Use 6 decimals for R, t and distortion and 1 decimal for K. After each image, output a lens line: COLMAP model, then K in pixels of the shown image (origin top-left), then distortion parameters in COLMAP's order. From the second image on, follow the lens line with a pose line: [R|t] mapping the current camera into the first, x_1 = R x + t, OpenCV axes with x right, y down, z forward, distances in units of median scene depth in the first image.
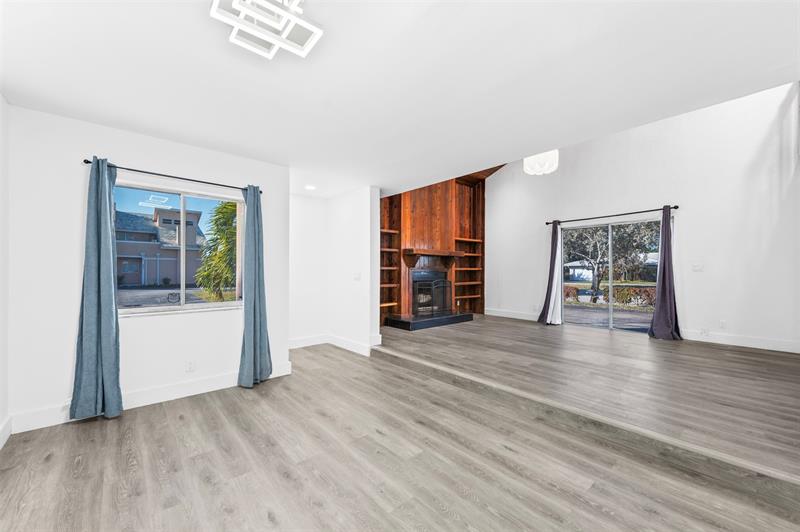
lens RADIAL K [[317.0, 0, 400.0], [0, 317.0, 266.0], [0, 0, 1]] dist [-0.001001, -0.000208]
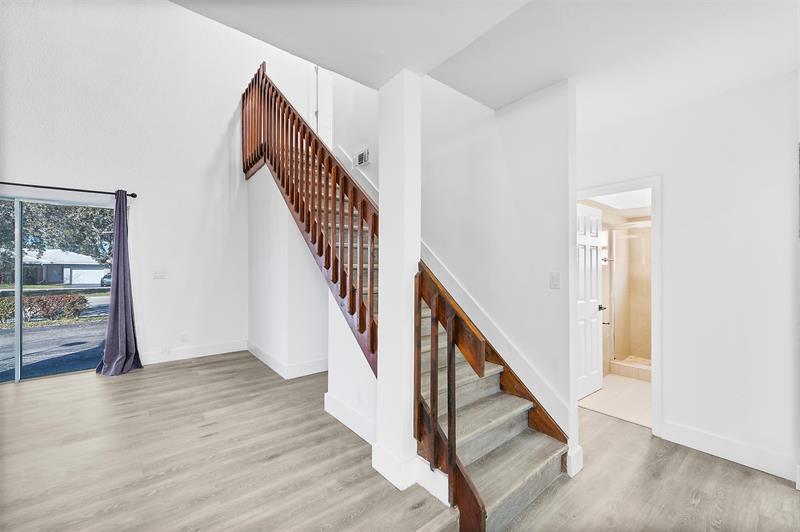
lens RADIAL K [[318.6, 0, 398.8], [0, 318.6, 273.7], [0, 0, 1]] dist [0.014927, -0.005619]
pose [[0.039905, -0.010761, 0.999146, 0.225667], [-0.011789, 0.999867, 0.011240, -0.025813], [-0.999134, -0.012228, 0.039773, 0.591358]]
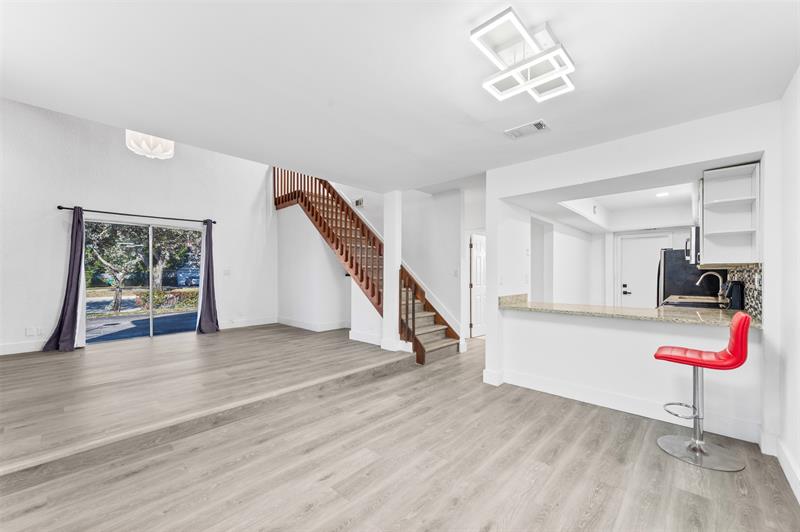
lens RADIAL K [[318.6, 0, 398.8], [0, 318.6, 273.7], [0, 0, 1]] dist [0.014927, -0.005619]
pose [[-0.103041, -0.001530, 0.994676, -0.743464], [-0.013539, 0.999908, 0.000136, 0.002184], [-0.994585, -0.013452, -0.103052, 0.752732]]
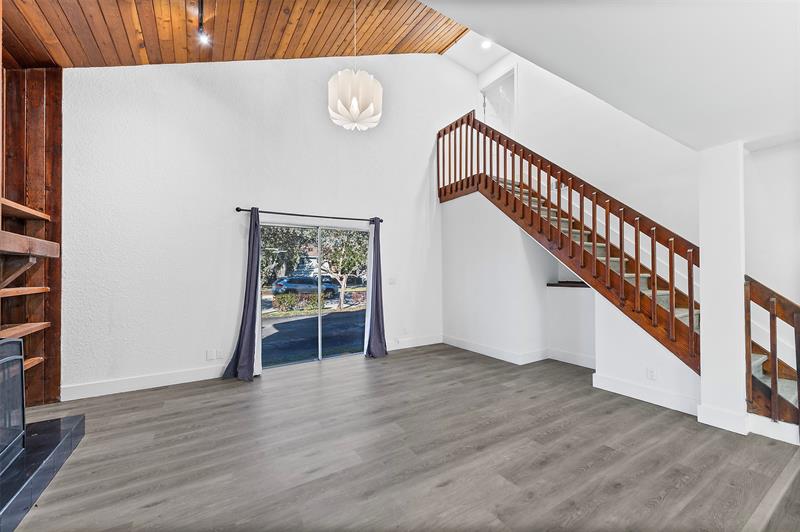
lens RADIAL K [[318.6, 0, 398.8], [0, 318.6, 273.7], [0, 0, 1]] dist [0.014927, -0.005619]
pose [[0.168222, -0.003271, 0.985744, -0.184364], [-0.006847, 0.999966, 0.004487, -0.044332], [-0.985725, -0.007504, 0.168194, 1.379252]]
